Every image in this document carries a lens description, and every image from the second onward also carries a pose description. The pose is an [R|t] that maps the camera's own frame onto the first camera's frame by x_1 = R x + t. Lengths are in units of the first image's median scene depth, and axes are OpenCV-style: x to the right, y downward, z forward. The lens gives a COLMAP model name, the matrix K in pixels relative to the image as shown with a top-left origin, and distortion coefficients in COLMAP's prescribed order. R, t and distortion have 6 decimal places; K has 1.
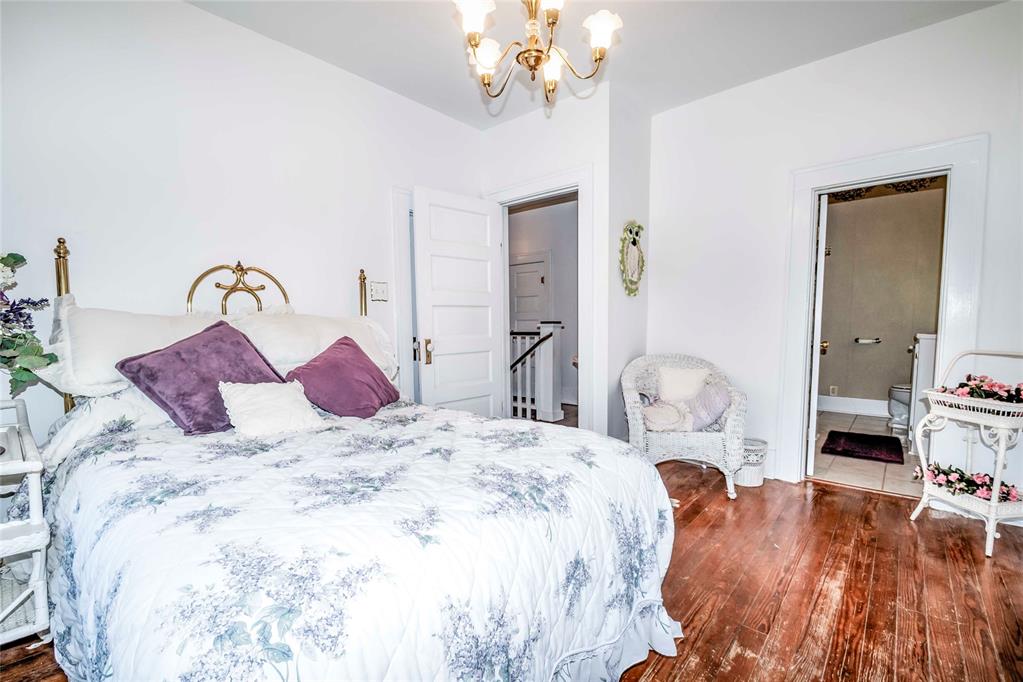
lens RADIAL K [[453.3, 0, 512.3], [0, 453.3, 350.9], [0, 0, 1]] dist [-0.002263, -0.000327]
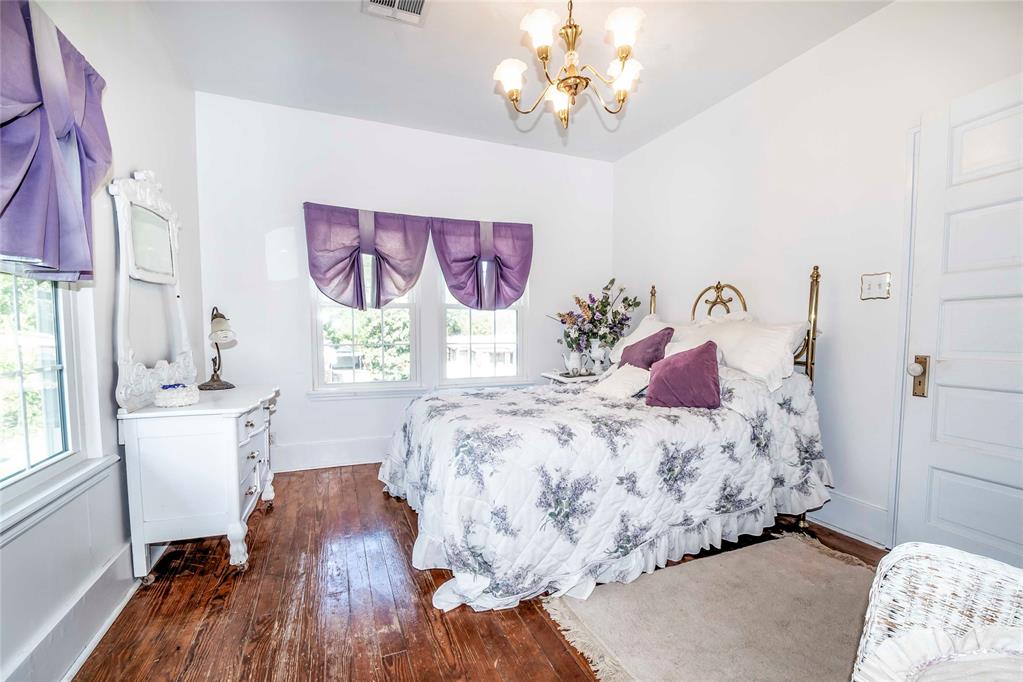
lens RADIAL K [[453.3, 0, 512.3], [0, 453.3, 350.9], [0, 0, 1]] dist [-0.002263, -0.000327]
pose [[-0.459998, 0.043171, -0.886870, 0.851510], [-0.056714, 0.995349, 0.077868, -0.067319], [0.886107, 0.086117, -0.455411, 1.101777]]
